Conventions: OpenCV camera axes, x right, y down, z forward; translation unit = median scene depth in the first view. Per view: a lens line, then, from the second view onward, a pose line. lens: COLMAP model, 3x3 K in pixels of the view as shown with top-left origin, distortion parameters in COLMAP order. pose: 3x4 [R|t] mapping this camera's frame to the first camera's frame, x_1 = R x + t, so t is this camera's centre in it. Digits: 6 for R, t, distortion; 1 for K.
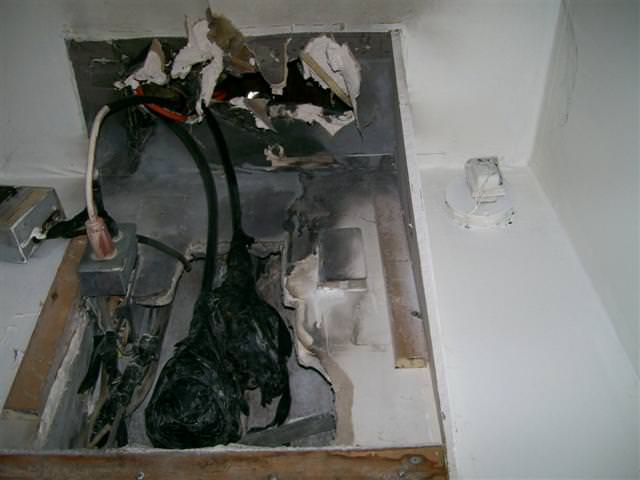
lens RADIAL K [[689.8, 0, 320.0], [0, 689.8, 240.0], [0, 0, 1]] dist [-0.194195, 0.181115]
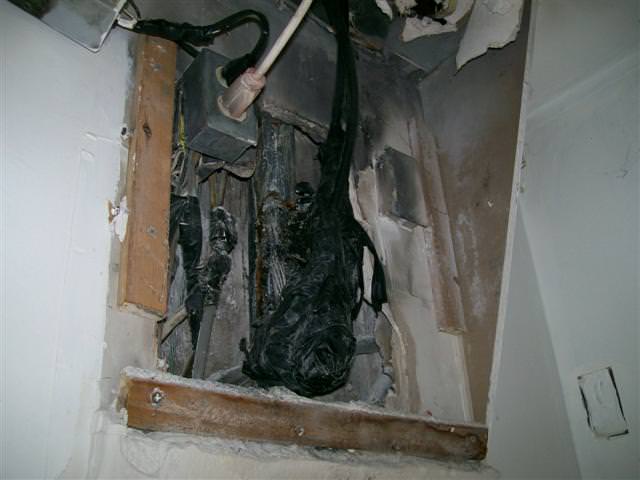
lens RADIAL K [[689.8, 0, 320.0], [0, 689.8, 240.0], [0, 0, 1]] dist [-0.194195, 0.181115]
pose [[0.755280, 0.288921, 0.588283, -0.686938], [-0.490220, 0.844798, 0.214478, -0.073908], [-0.435013, -0.450380, 0.779693, 0.277633]]
